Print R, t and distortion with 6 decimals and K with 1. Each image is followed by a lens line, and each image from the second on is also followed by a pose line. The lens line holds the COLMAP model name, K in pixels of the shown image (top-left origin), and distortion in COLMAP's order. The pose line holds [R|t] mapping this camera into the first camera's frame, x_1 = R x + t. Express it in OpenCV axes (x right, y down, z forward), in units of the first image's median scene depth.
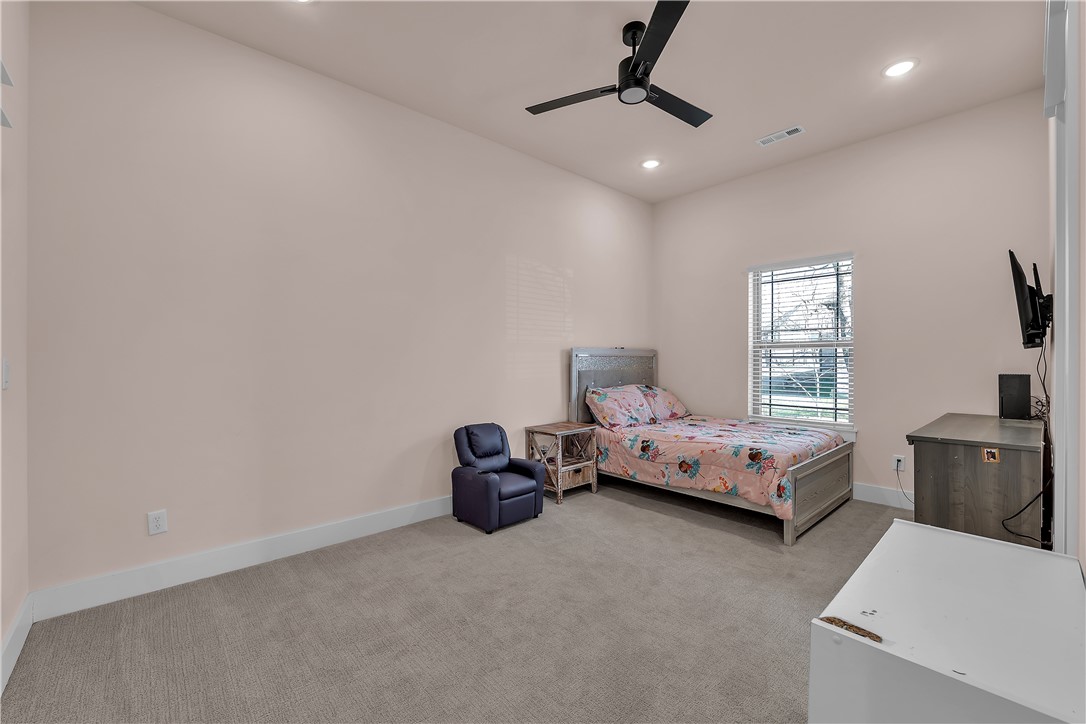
lens RADIAL K [[451.4, 0, 542.4], [0, 451.4, 358.4], [0, 0, 1]] dist [-0.002239, -0.000615]
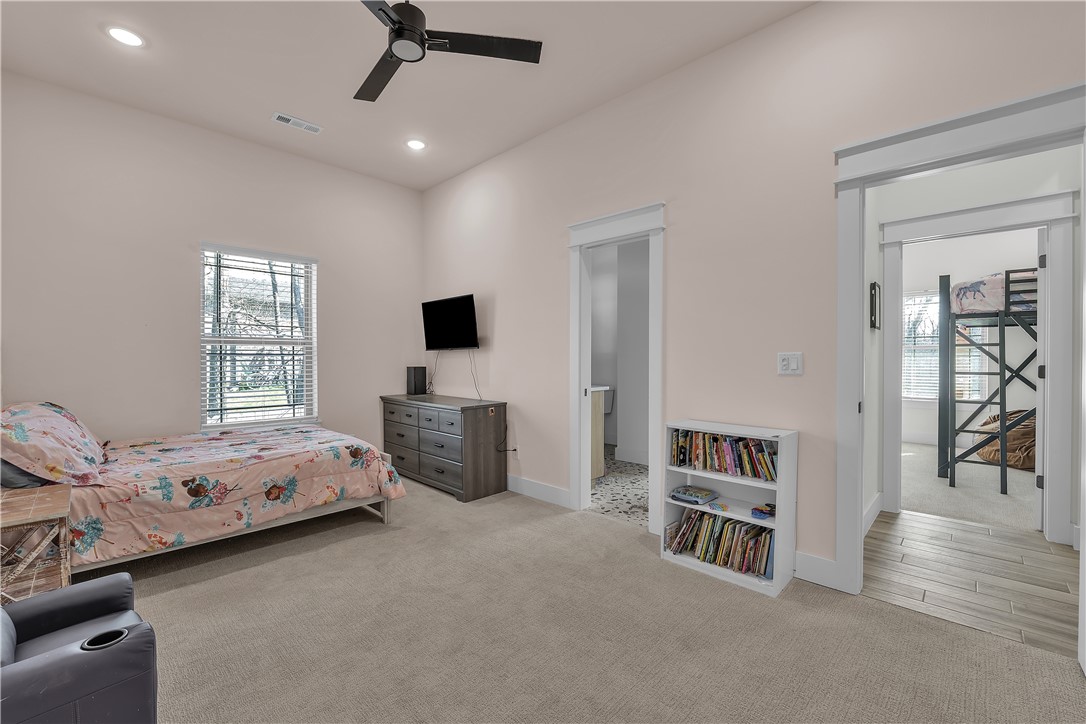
lens RADIAL K [[451.4, 0, 542.4], [0, 451.4, 358.4], [0, 0, 1]] dist [-0.002239, -0.000615]
pose [[-0.065342, 0.001075, 0.997862, -0.502569], [-0.002535, 0.999996, -0.001243, 0.006426], [-0.997860, -0.002611, -0.065339, 0.589494]]
